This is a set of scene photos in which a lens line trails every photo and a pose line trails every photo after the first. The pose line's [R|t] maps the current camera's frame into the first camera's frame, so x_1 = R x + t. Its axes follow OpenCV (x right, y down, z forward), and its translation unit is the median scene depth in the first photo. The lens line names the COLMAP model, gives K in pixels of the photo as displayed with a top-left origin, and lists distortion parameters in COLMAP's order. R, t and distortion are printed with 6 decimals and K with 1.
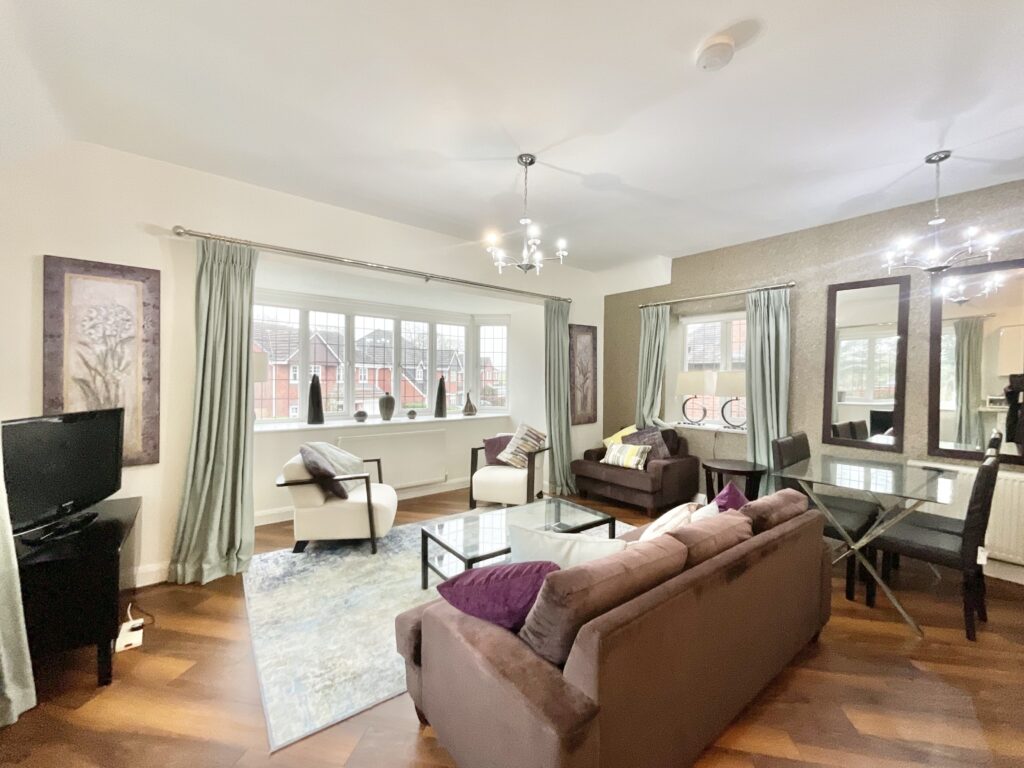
lens RADIAL K [[409.0, 0, 511.4], [0, 409.0, 381.7], [0, 0, 1]] dist [0.002012, 0.000220]
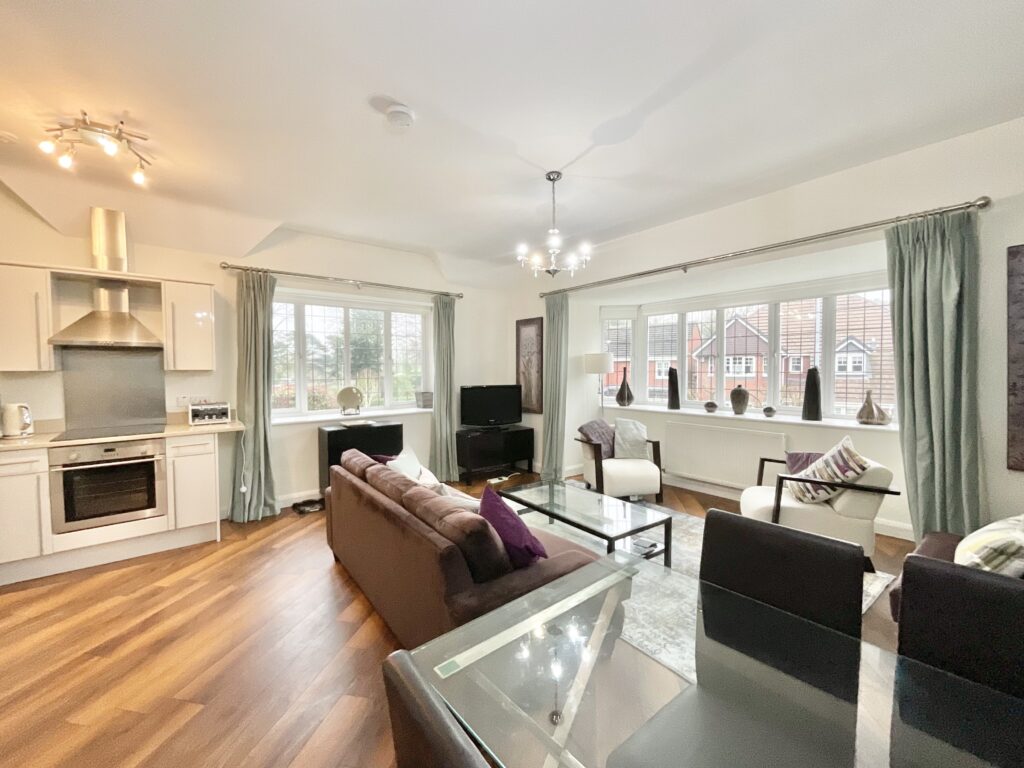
lens RADIAL K [[409.0, 0, 511.4], [0, 409.0, 381.7], [0, 0, 1]] dist [0.002012, 0.000220]
pose [[0.016688, 0.021466, -0.999630, 0.672942], [-0.000941, 0.999769, 0.021454, -0.000509], [0.999860, 0.000582, 0.016704, 0.497641]]
